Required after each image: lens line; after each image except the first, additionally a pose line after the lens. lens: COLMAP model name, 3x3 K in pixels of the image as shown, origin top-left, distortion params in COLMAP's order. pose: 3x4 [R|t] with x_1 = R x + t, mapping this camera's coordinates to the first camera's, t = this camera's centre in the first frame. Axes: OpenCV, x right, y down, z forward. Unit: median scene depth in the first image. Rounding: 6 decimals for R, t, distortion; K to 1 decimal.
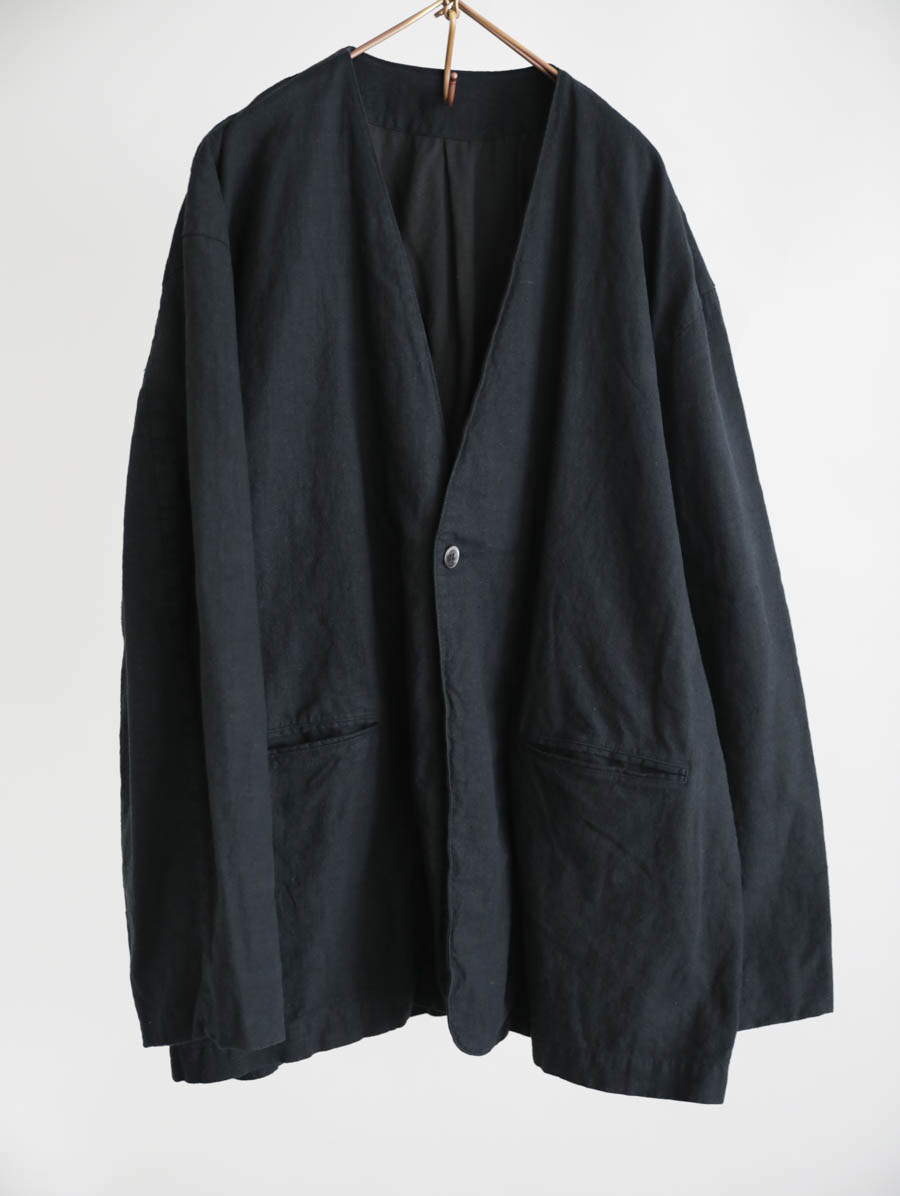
lens RADIAL K [[1693.8, 0, 455.8], [0, 1693.8, 587.8], [0, 0, 1]] dist [-0.042558, 0.000000]
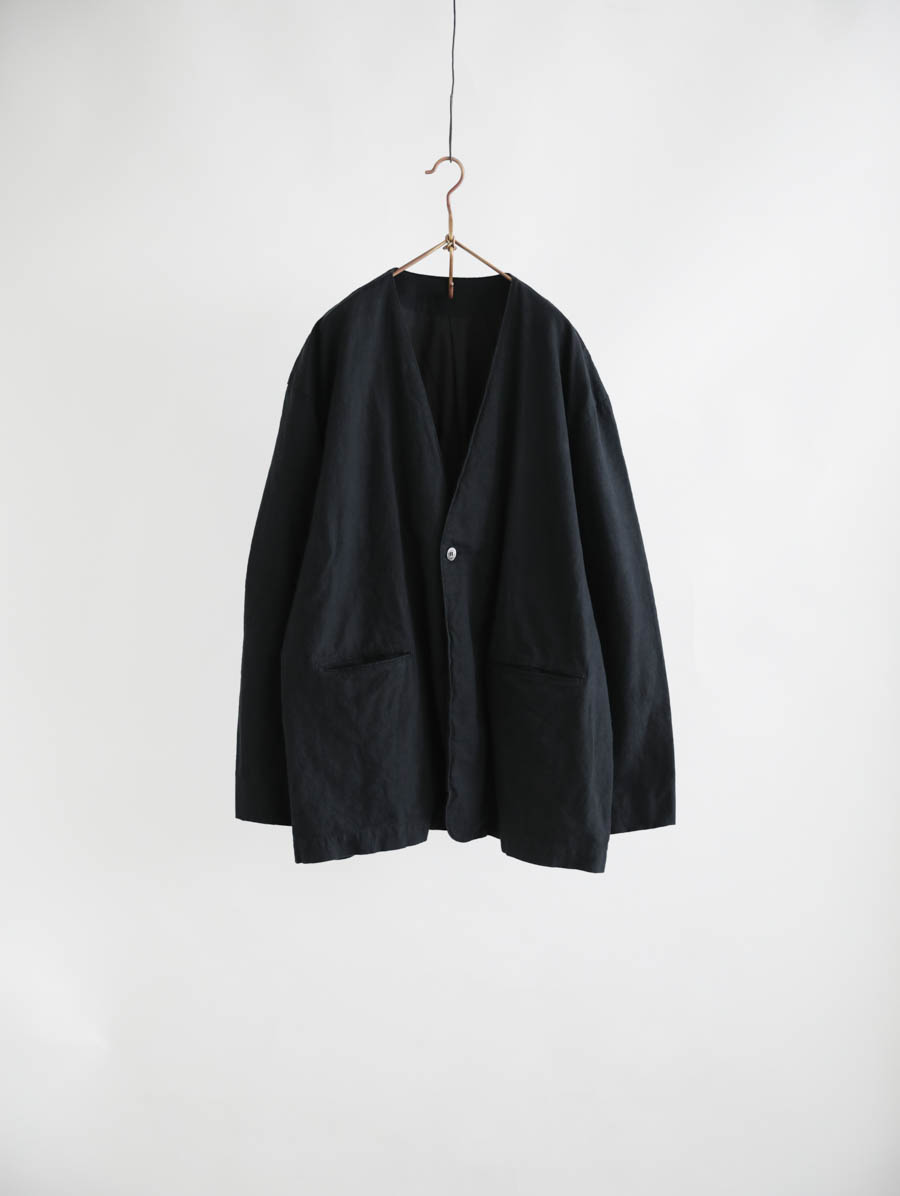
lens RADIAL K [[1693.8, 0, 447.4], [0, 1693.8, 605.5], [0, 0, 1]] dist [-0.042558, 0.000000]
pose [[0.999994, 0.000330, -0.003370, 0.000182], [-0.000337, 0.999998, -0.002206, 0.037957], [0.003370, 0.002207, 0.999992, -0.745454]]
